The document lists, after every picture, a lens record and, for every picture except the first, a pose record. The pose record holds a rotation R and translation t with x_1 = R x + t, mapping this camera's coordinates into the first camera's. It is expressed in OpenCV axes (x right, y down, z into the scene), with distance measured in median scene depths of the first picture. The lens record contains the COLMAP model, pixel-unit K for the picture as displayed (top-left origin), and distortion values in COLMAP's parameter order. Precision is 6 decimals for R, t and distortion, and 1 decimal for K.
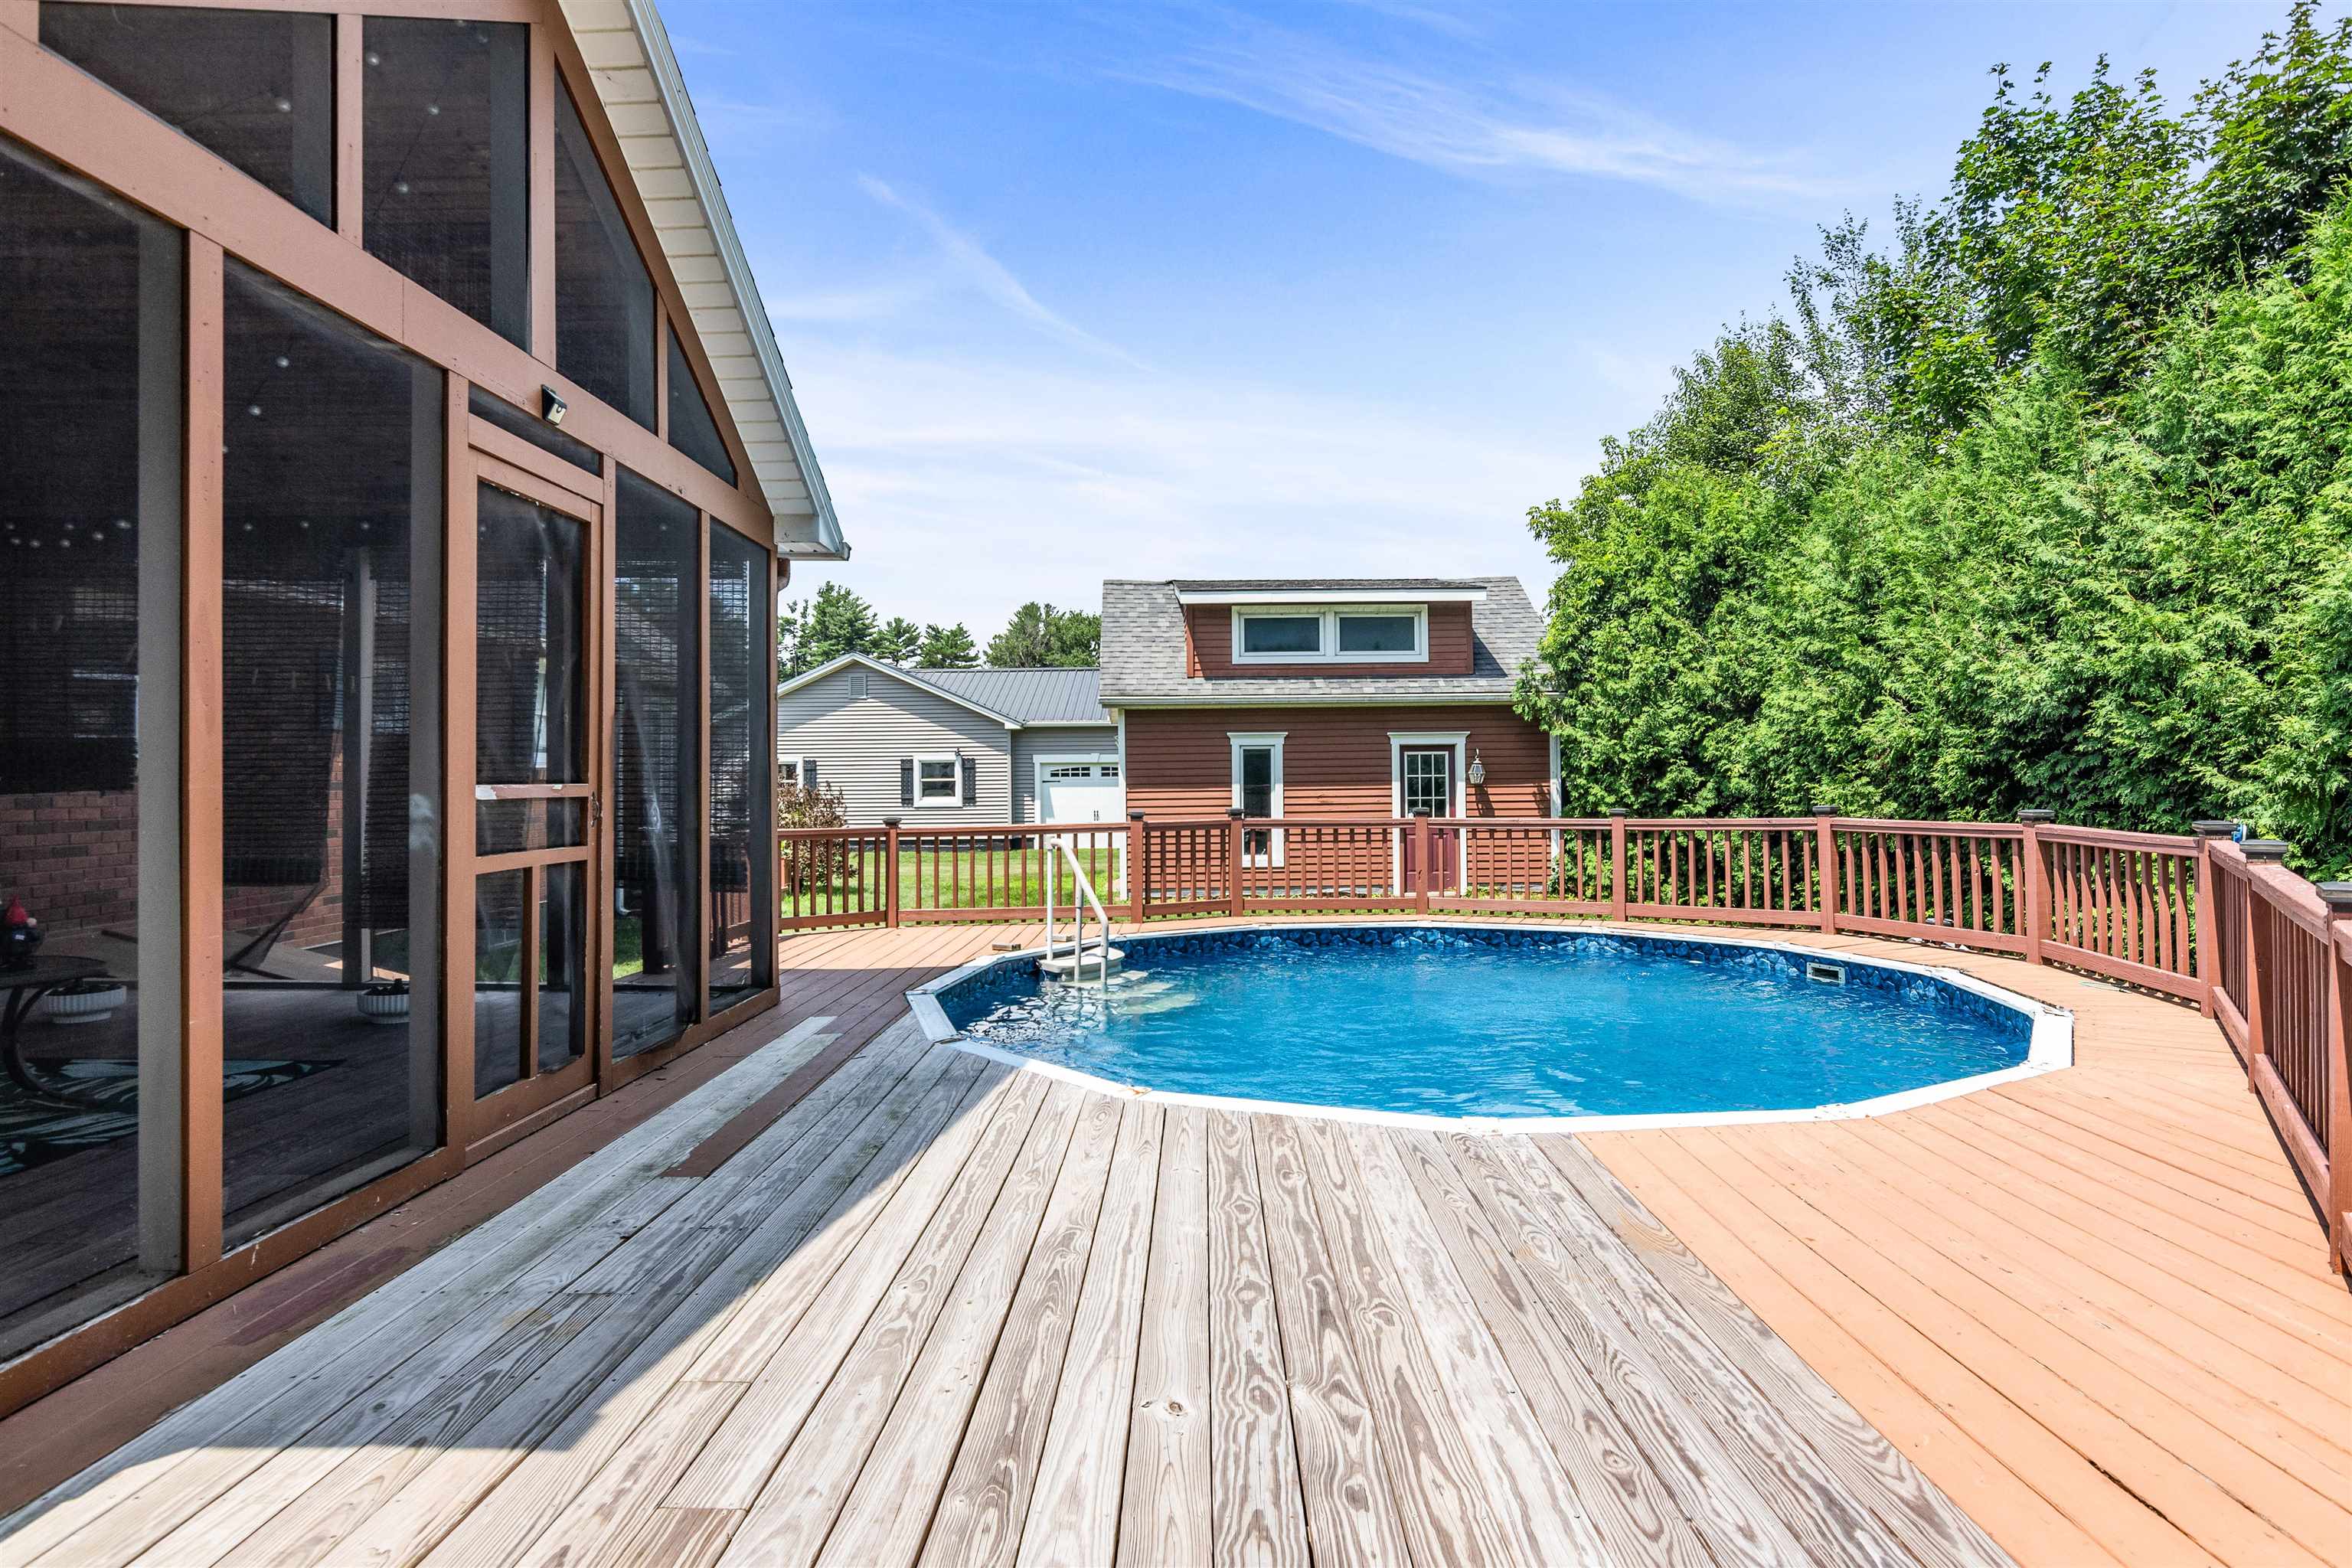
lens RADIAL K [[1247.5, 0, 1156.1], [0, 1247.5, 769.1], [0, 0, 1]] dist [-0.001921, -0.000591]
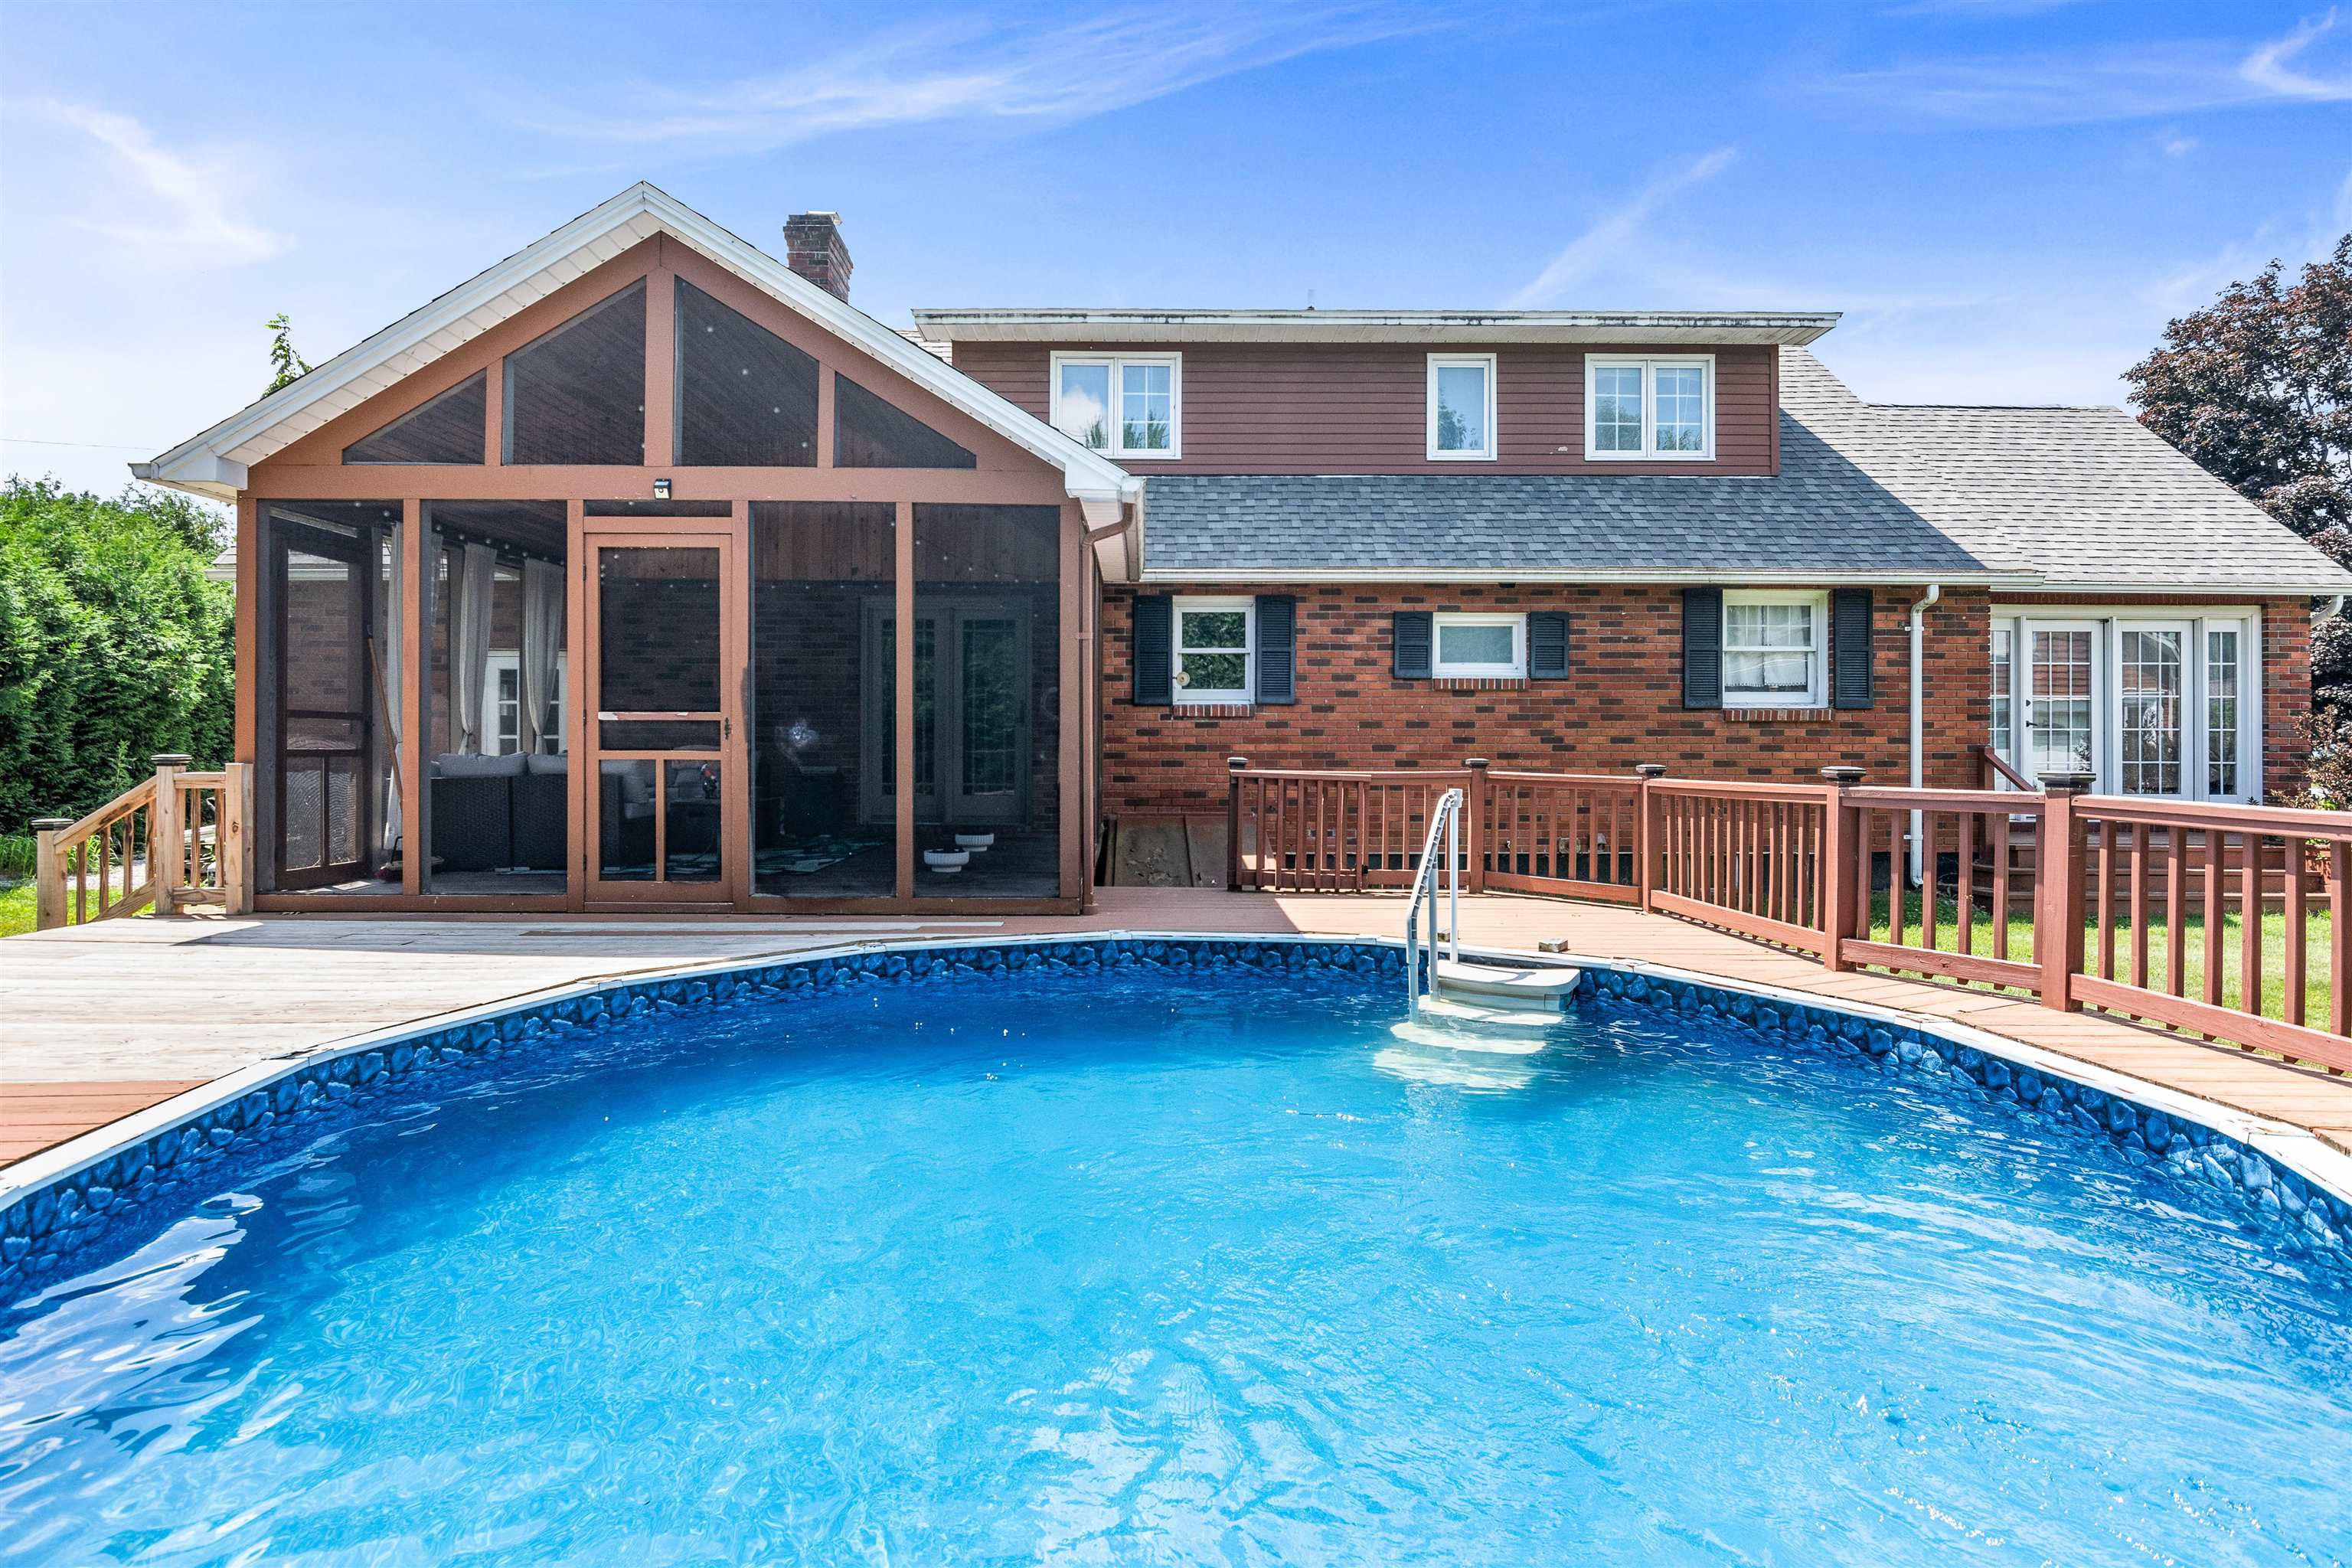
lens RADIAL K [[1227.2, 0, 1160.2], [0, 1227.2, 738.2], [0, 0, 1]] dist [-0.004890, 0.000524]
pose [[0.041348, 0.008338, -0.999110, 0.305569], [0.003699, 0.999957, 0.008498, 0.009050], [0.999138, -0.004047, 0.041315, 0.403939]]
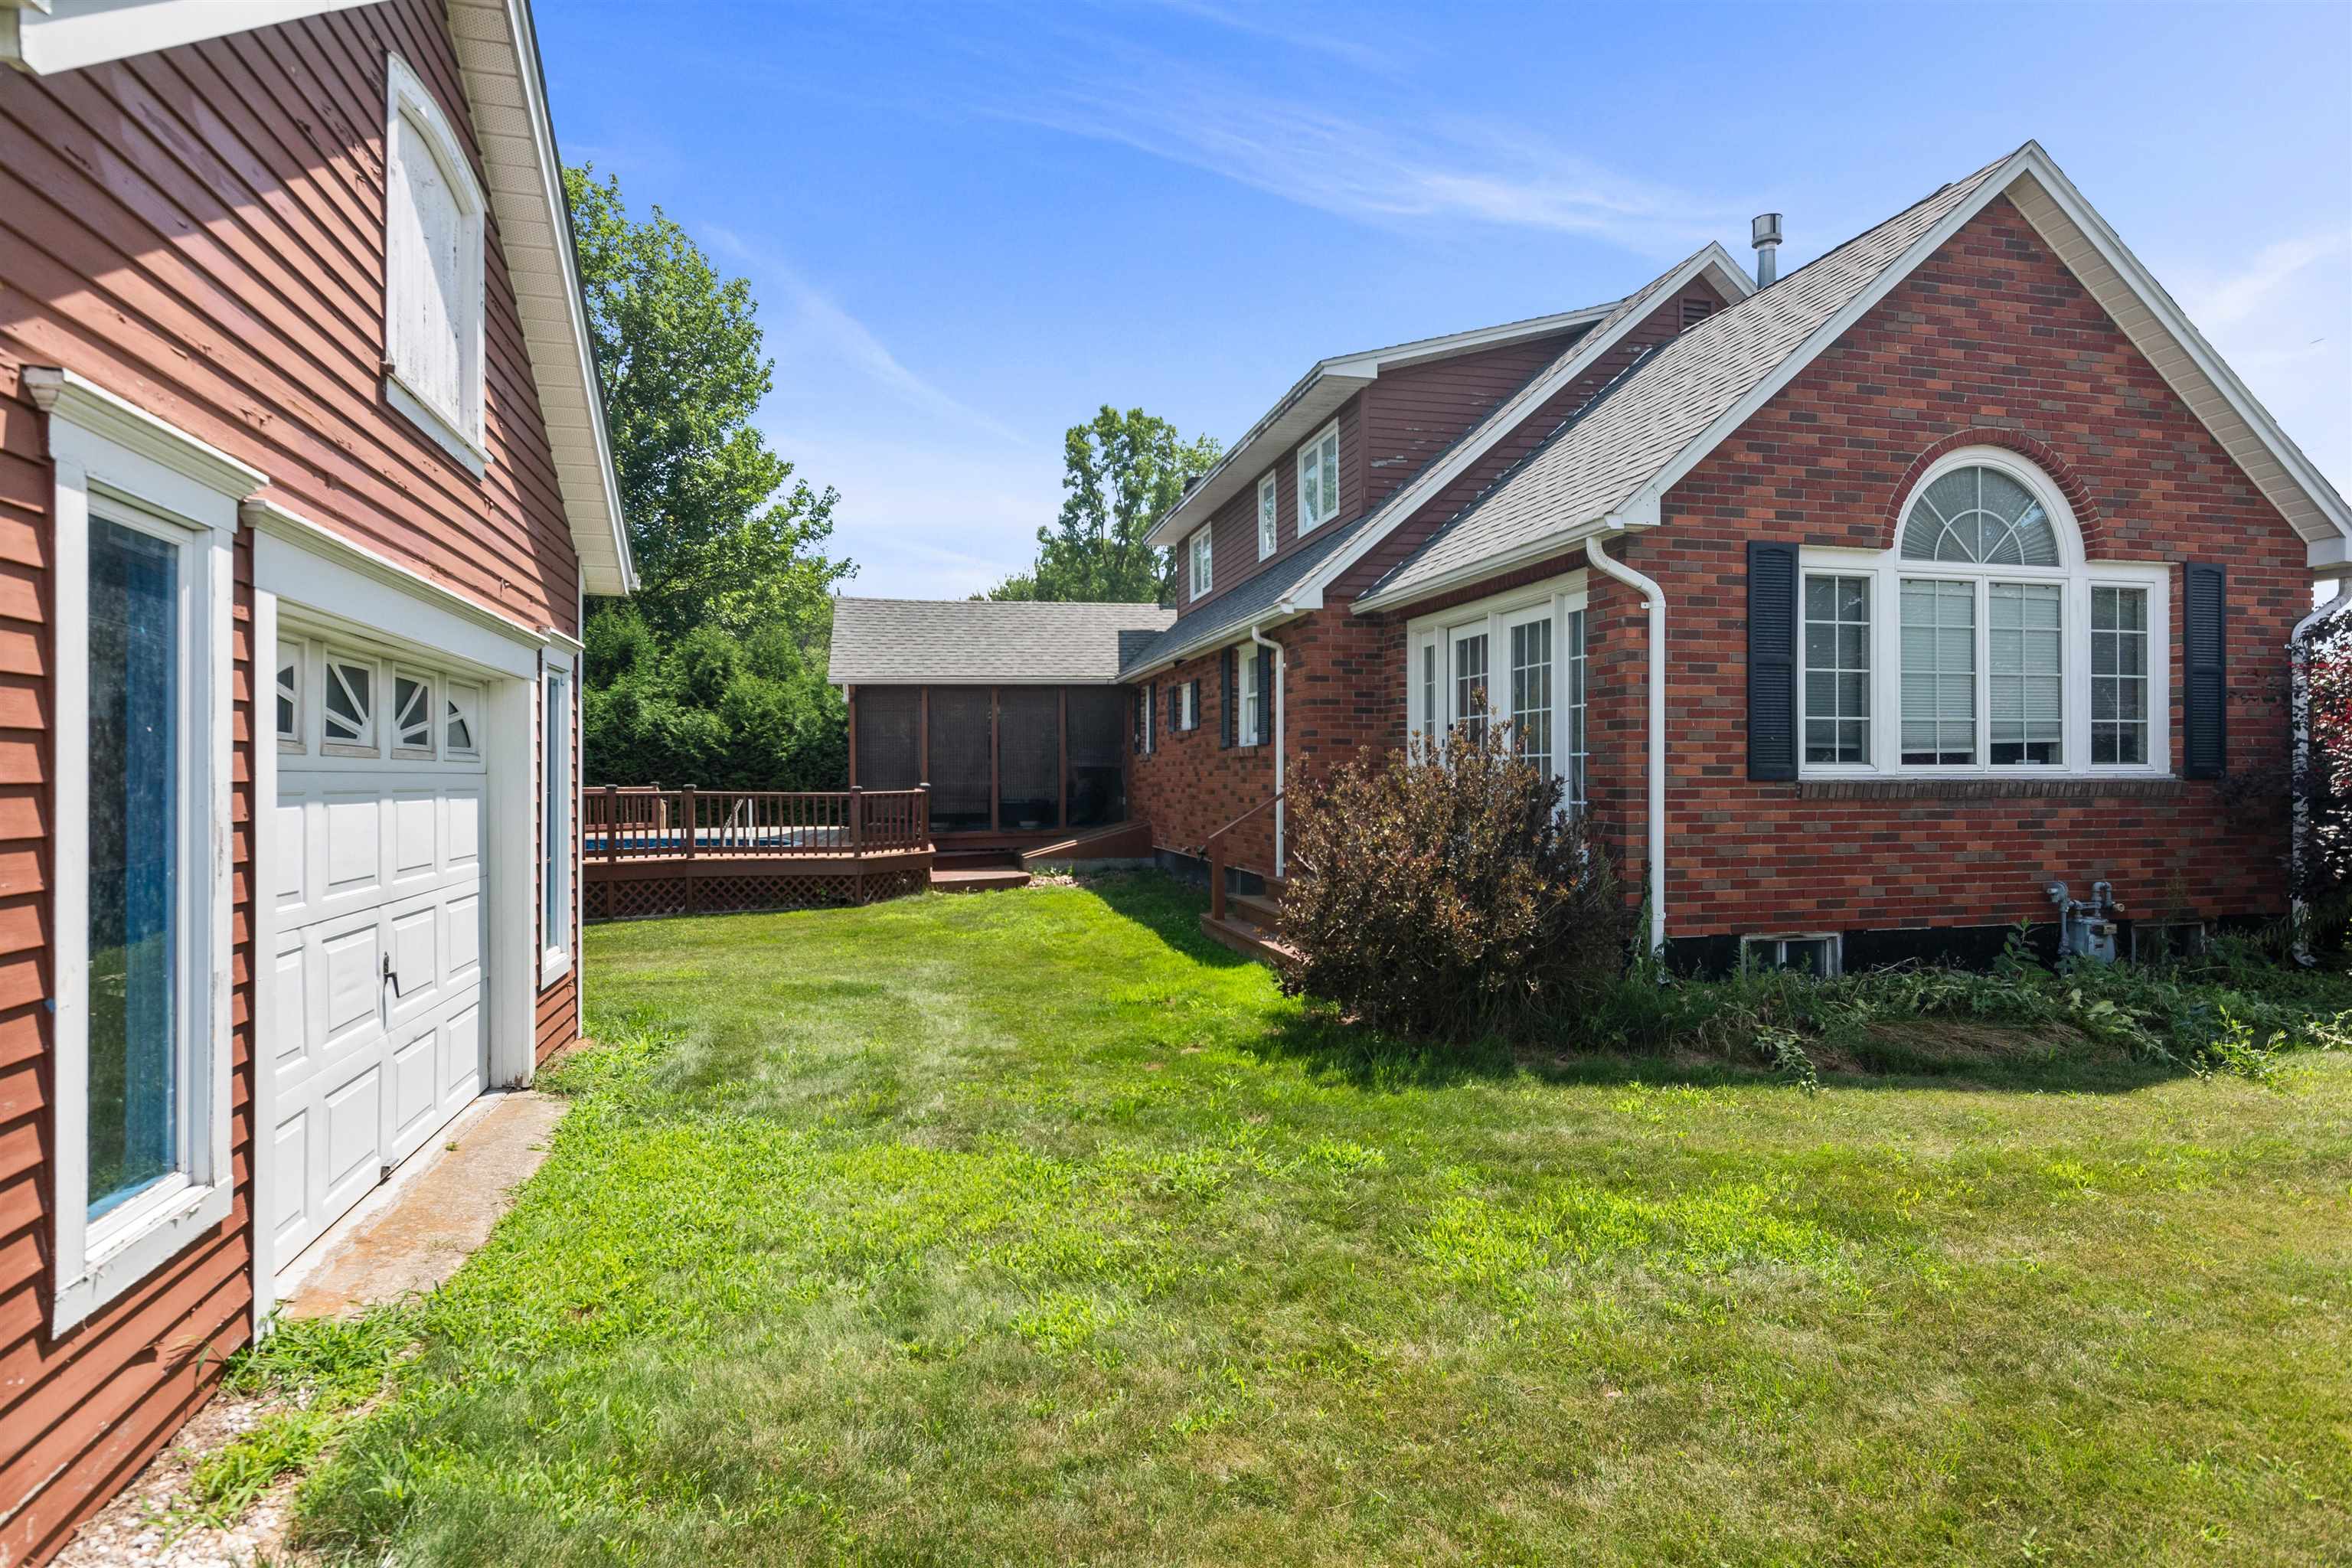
lens RADIAL K [[1189.3, 0, 1167.9], [0, 1189.3, 778.7], [0, 0, 1]] dist [-0.003740, -0.001185]
pose [[-0.966954, 0.011235, -0.254705, -0.125323], [0.012030, 0.999926, -0.001565, 0.021682], [0.254668, -0.004577, -0.967018, 1.522786]]
